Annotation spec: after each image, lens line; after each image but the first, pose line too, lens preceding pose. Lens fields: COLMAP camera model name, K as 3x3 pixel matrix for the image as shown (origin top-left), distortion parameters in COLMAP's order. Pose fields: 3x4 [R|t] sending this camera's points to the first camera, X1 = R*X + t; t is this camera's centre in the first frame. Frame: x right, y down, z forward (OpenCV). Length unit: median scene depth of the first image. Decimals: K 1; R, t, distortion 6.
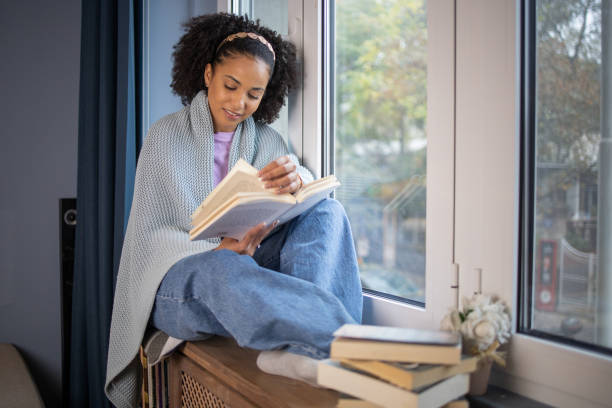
lens RADIAL K [[627.7, 0, 312.9], [0, 627.7, 202.4], [0, 0, 1]] dist [-0.049885, 0.000000]
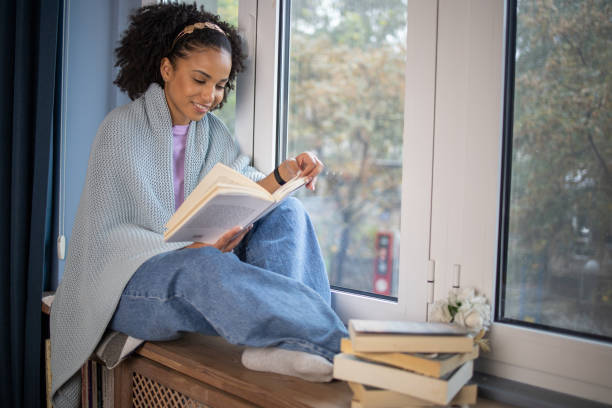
lens RADIAL K [[627.7, 0, 313.4], [0, 627.7, 186.8], [0, 0, 1]] dist [-0.049885, 0.000000]
pose [[0.967520, 0.020193, 0.251986, -0.241539], [-0.017260, 0.999755, -0.013846, -0.009672], [-0.252204, 0.009047, 0.967632, -0.000182]]
